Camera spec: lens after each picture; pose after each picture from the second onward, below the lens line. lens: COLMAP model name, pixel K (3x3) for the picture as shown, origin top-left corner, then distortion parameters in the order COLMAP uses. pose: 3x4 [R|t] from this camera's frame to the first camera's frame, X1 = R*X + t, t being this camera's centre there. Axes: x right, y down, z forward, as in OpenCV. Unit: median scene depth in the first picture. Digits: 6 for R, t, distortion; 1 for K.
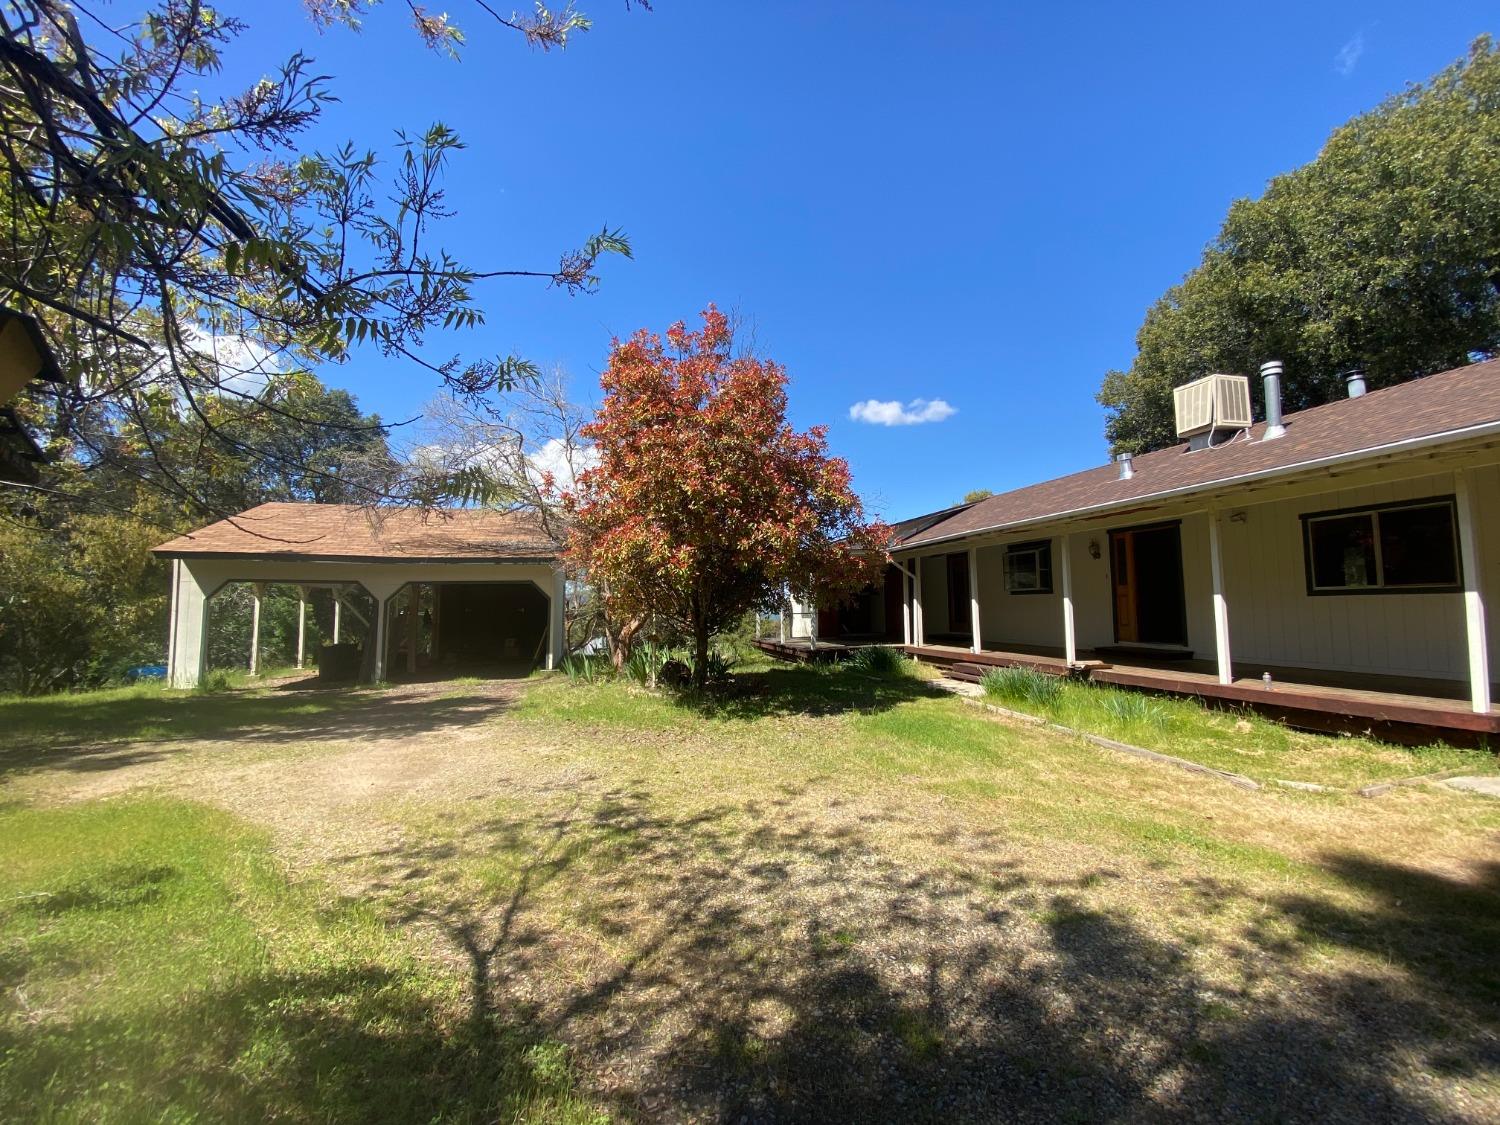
lens RADIAL K [[611.6, 0, 739.5], [0, 611.6, 556.2], [0, 0, 1]] dist [0.003276, -0.000898]
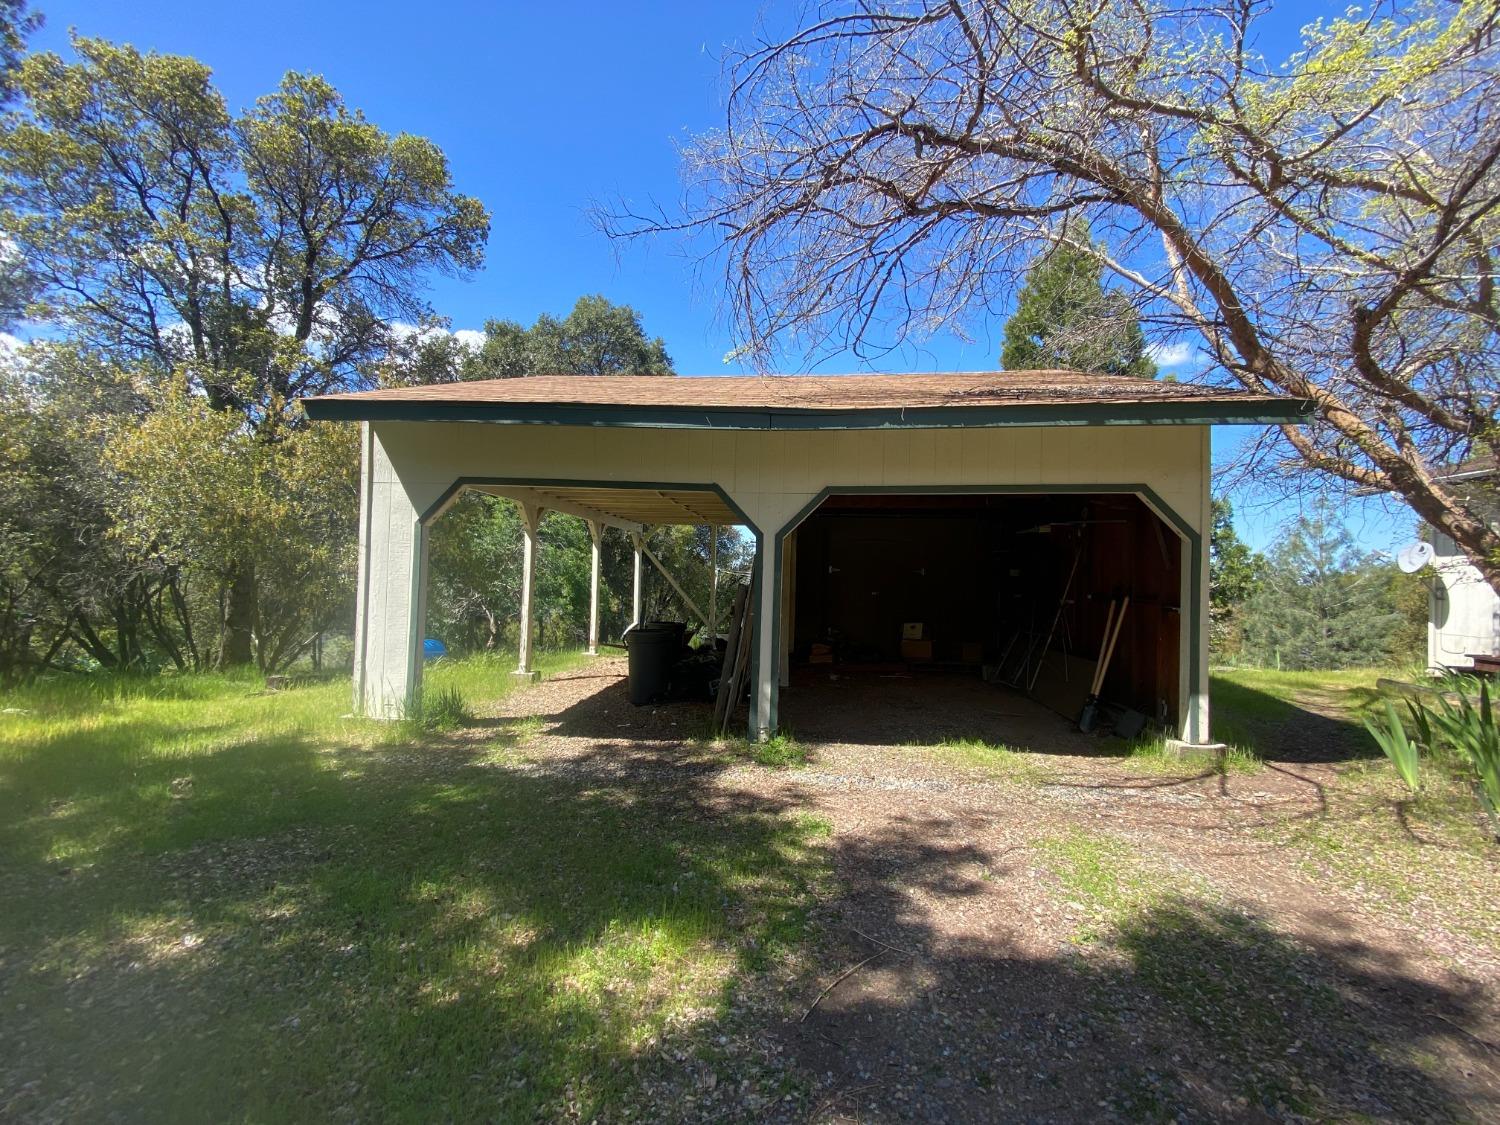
lens RADIAL K [[611.6, 0, 757.6], [0, 611.6, 564.9], [0, 0, 1]] dist [0.003276, -0.000898]
pose [[0.939942, 0.026784, -0.340283, -0.348565], [-0.004371, 0.997779, 0.066464, 0.050791], [0.341307, -0.060985, 0.937971, 0.476978]]
